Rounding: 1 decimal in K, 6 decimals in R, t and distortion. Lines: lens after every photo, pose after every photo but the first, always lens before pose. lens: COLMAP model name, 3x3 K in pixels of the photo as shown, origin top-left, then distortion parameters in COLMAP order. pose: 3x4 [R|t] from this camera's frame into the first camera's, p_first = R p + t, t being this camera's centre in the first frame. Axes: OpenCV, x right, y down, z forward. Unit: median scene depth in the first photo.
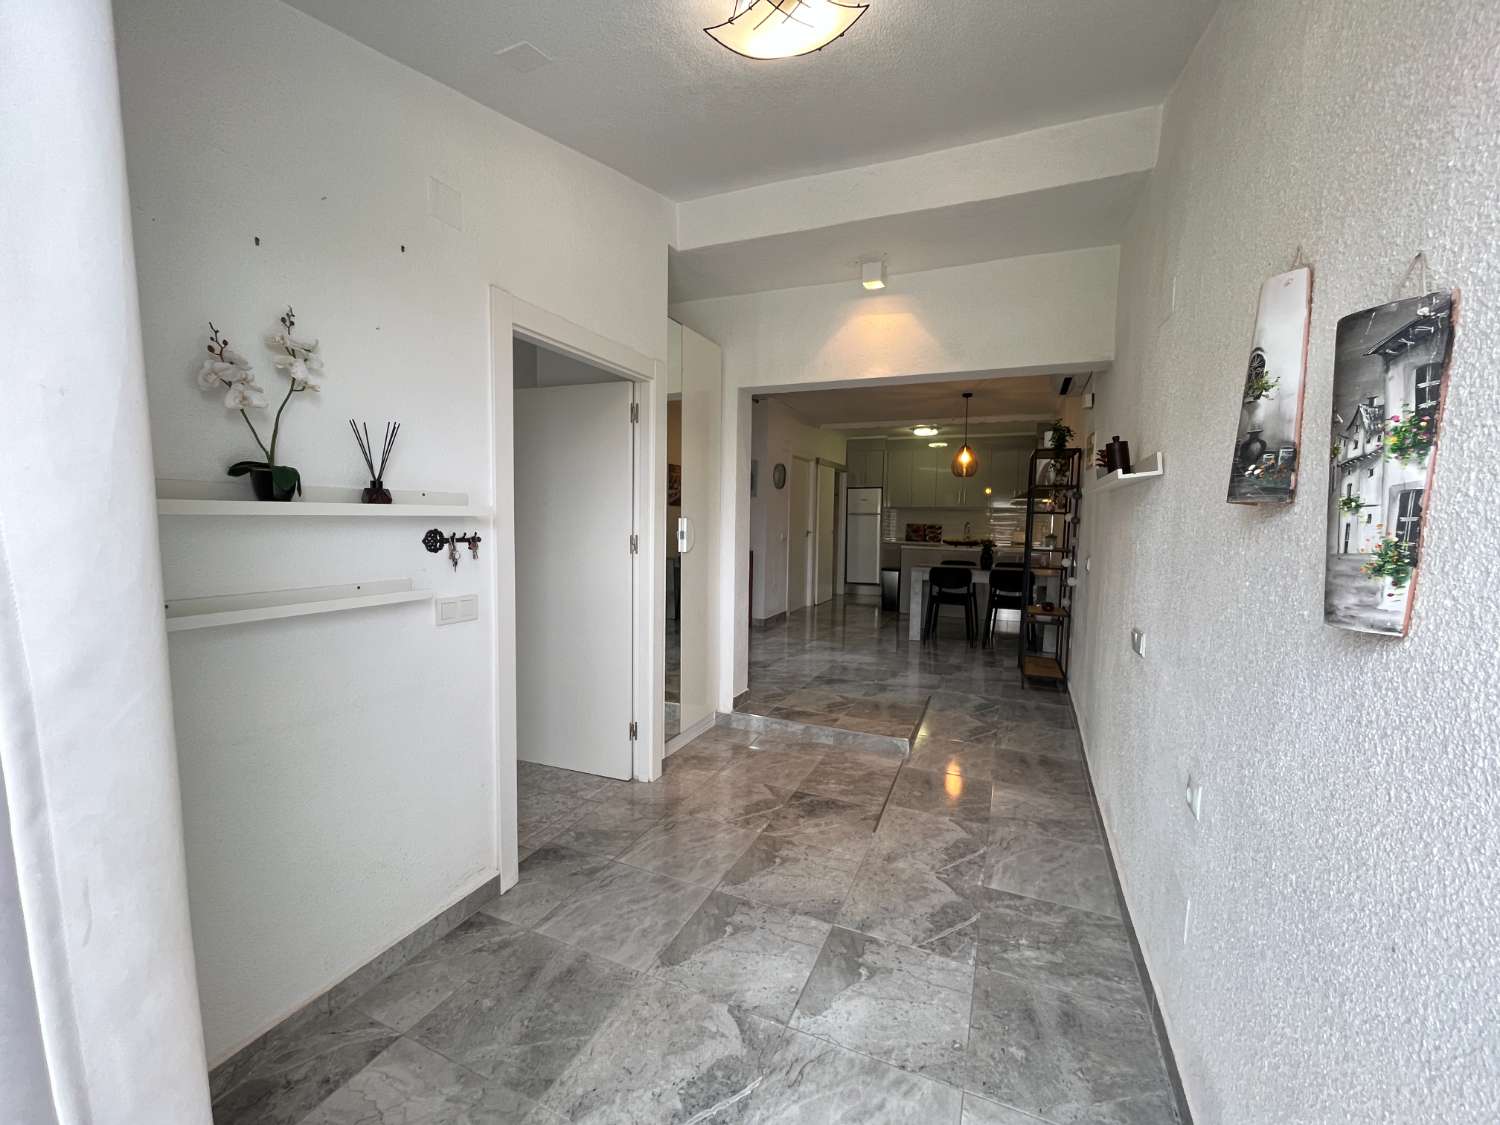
lens RADIAL K [[611.4, 0, 752.8], [0, 611.4, 566.3], [0, 0, 1]] dist [-0.003355, -0.000467]
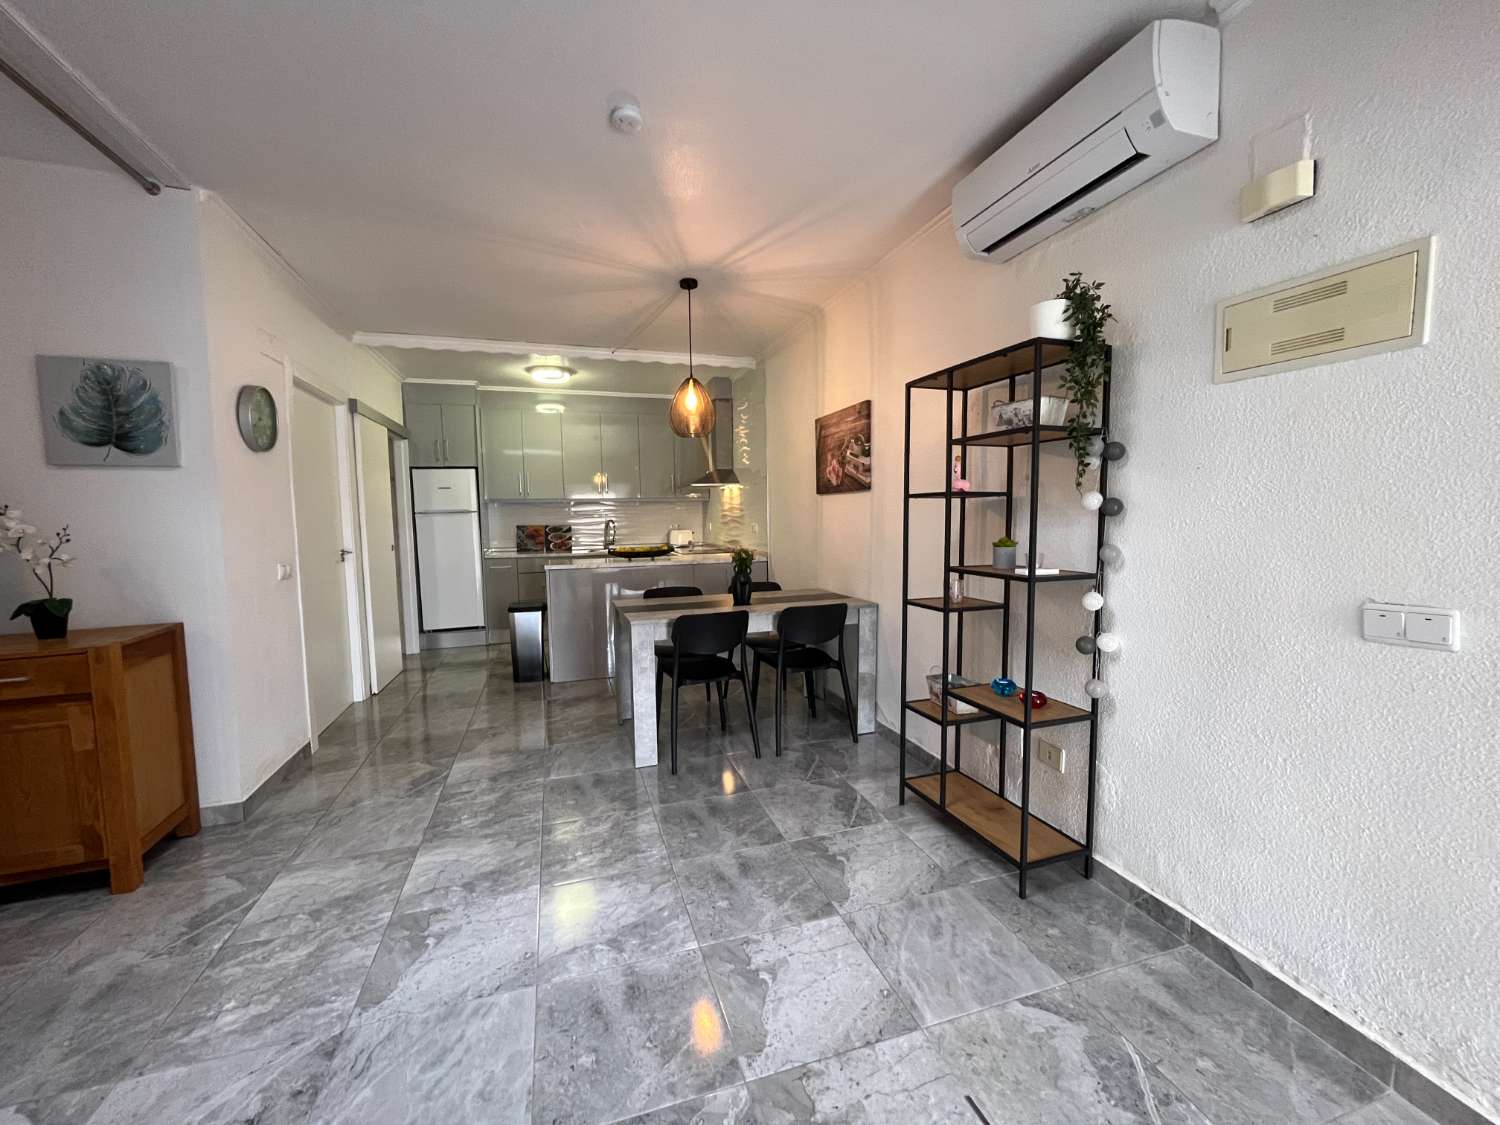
lens RADIAL K [[611.4, 0, 752.4], [0, 611.4, 559.4], [0, 0, 1]] dist [-0.003355, -0.000467]
pose [[0.751021, -0.076579, 0.655822, 0.016729], [0.081548, 0.996405, 0.022962, -0.034885], [-0.655223, 0.036236, 0.754566, 0.429266]]
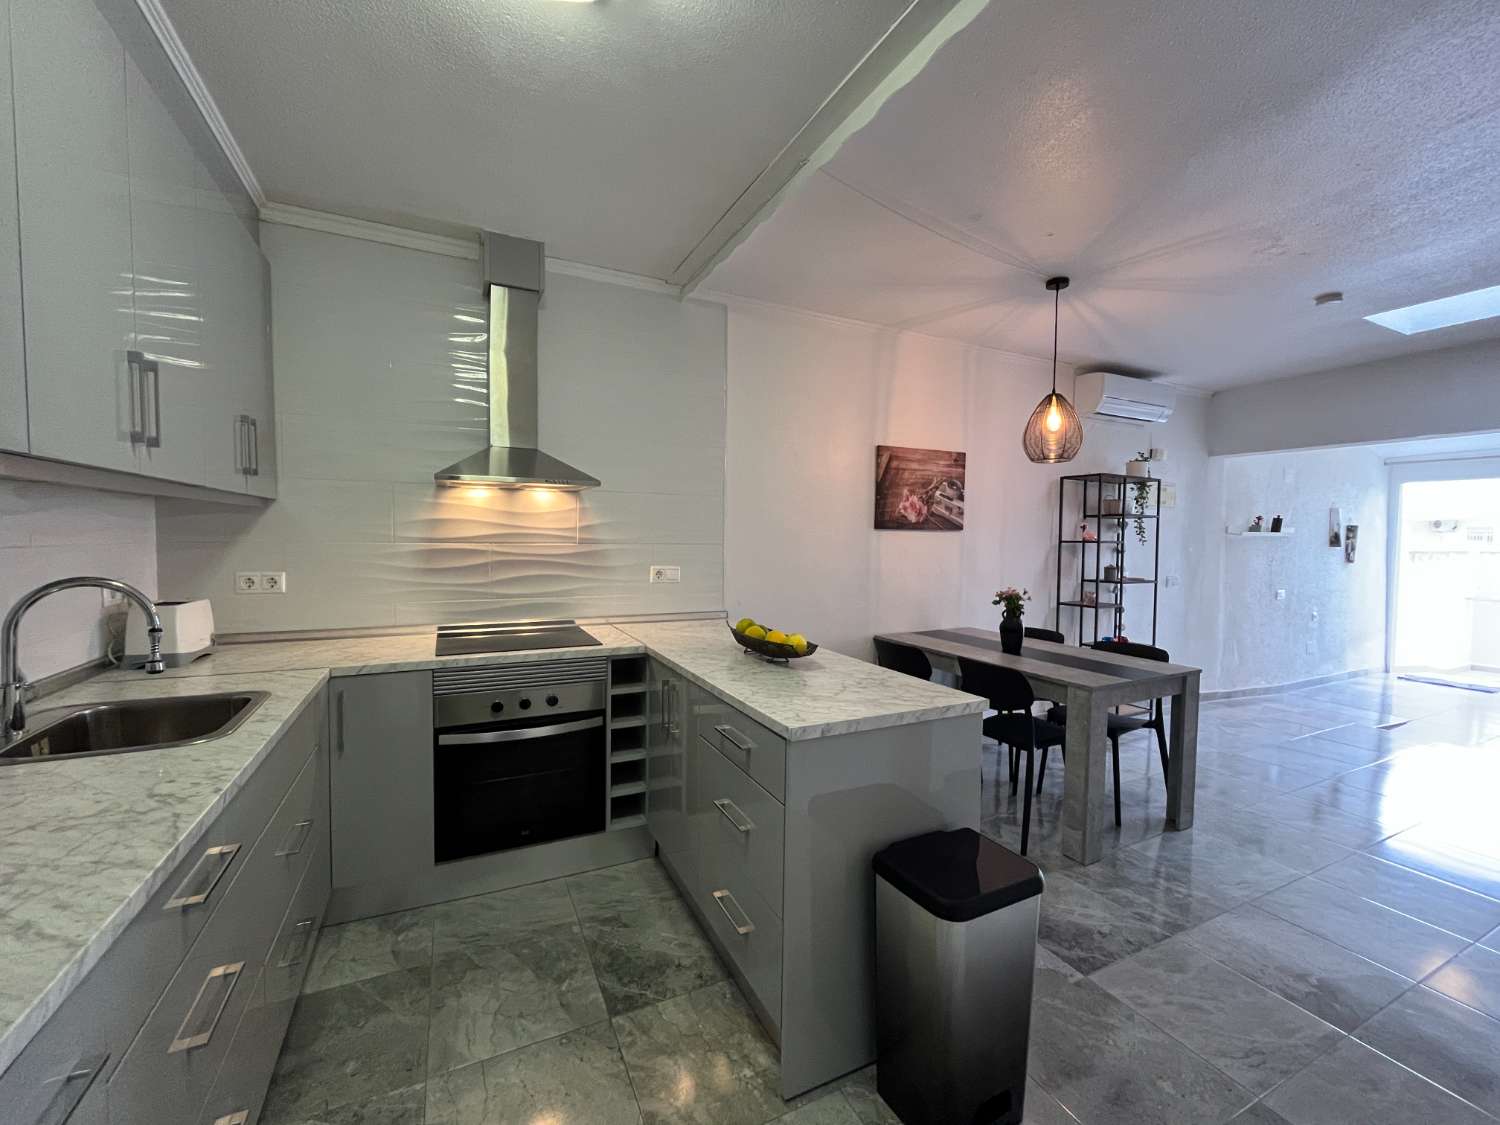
lens RADIAL K [[611.4, 0, 750.9], [0, 611.4, 560.4], [0, 0, 1]] dist [-0.003355, -0.000467]
pose [[-0.752888, -0.052559, 0.656047, 0.163523], [0.028851, 0.993212, 0.112681, -0.100971], [-0.657516, 0.103764, -0.746261, 1.151056]]
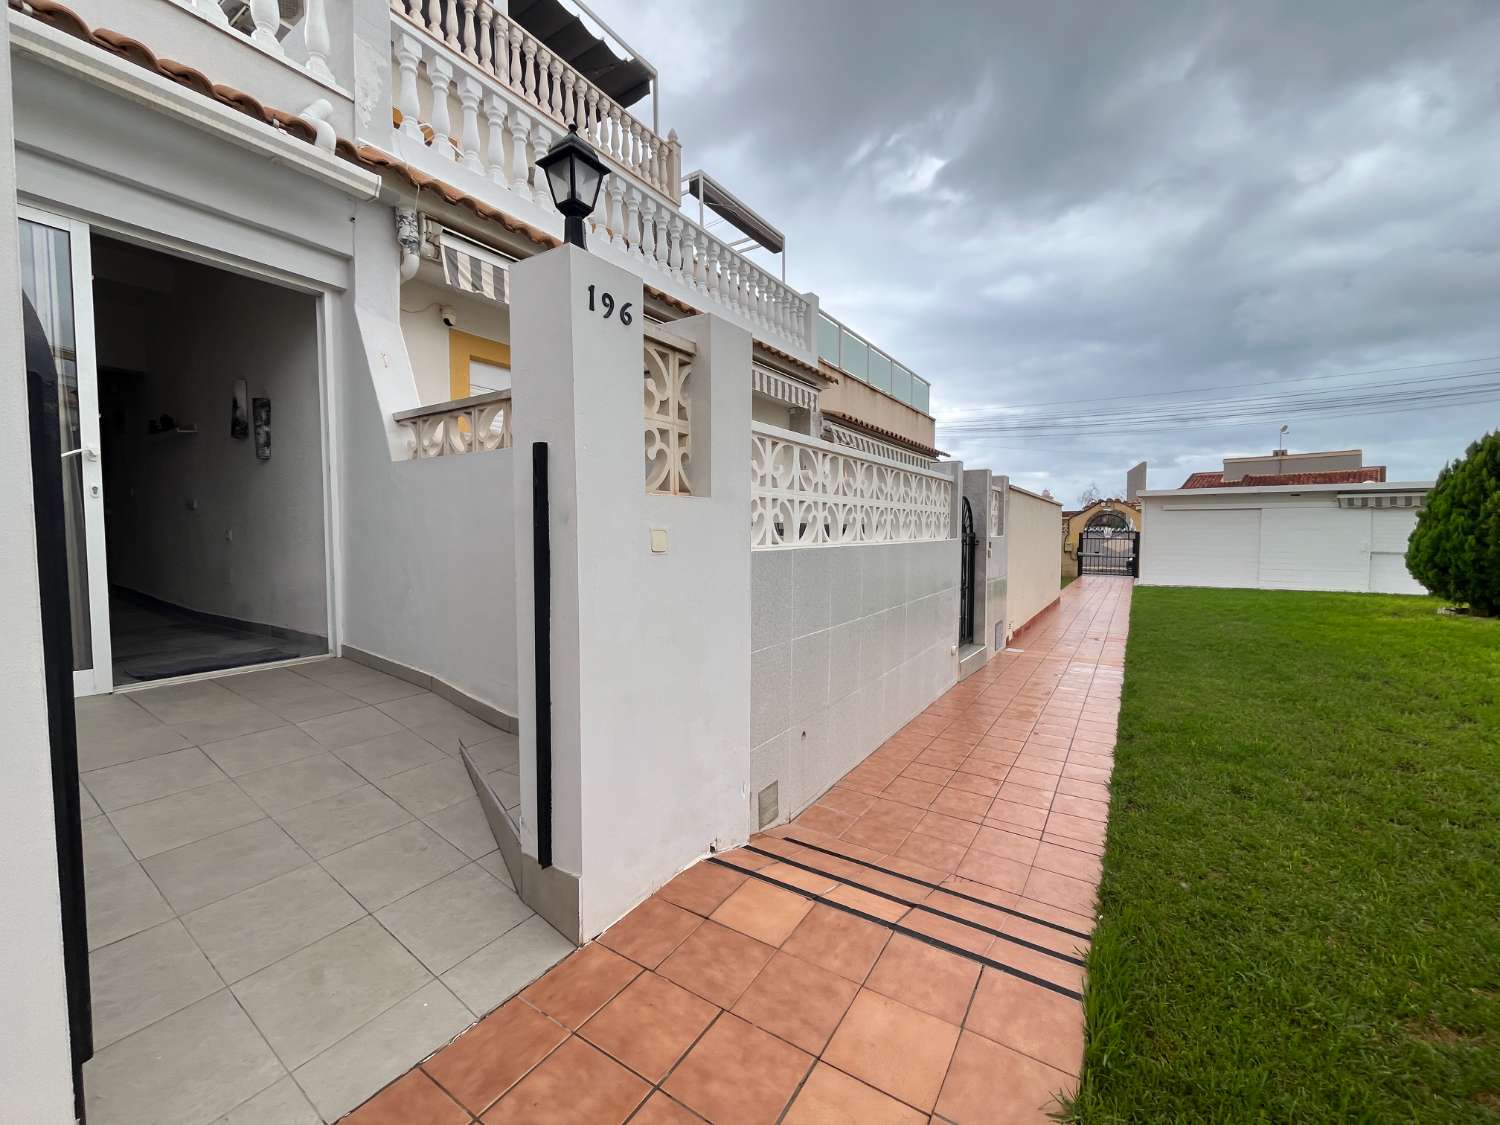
lens RADIAL K [[611.4, 0, 746.0], [0, 611.4, 559.3], [0, 0, 1]] dist [-0.003355, -0.000467]
pose [[0.165246, -0.064279, 0.984155, -0.801656], [0.081505, 0.995351, 0.051325, 0.234505], [-0.982879, 0.071732, 0.169717, -0.886349]]
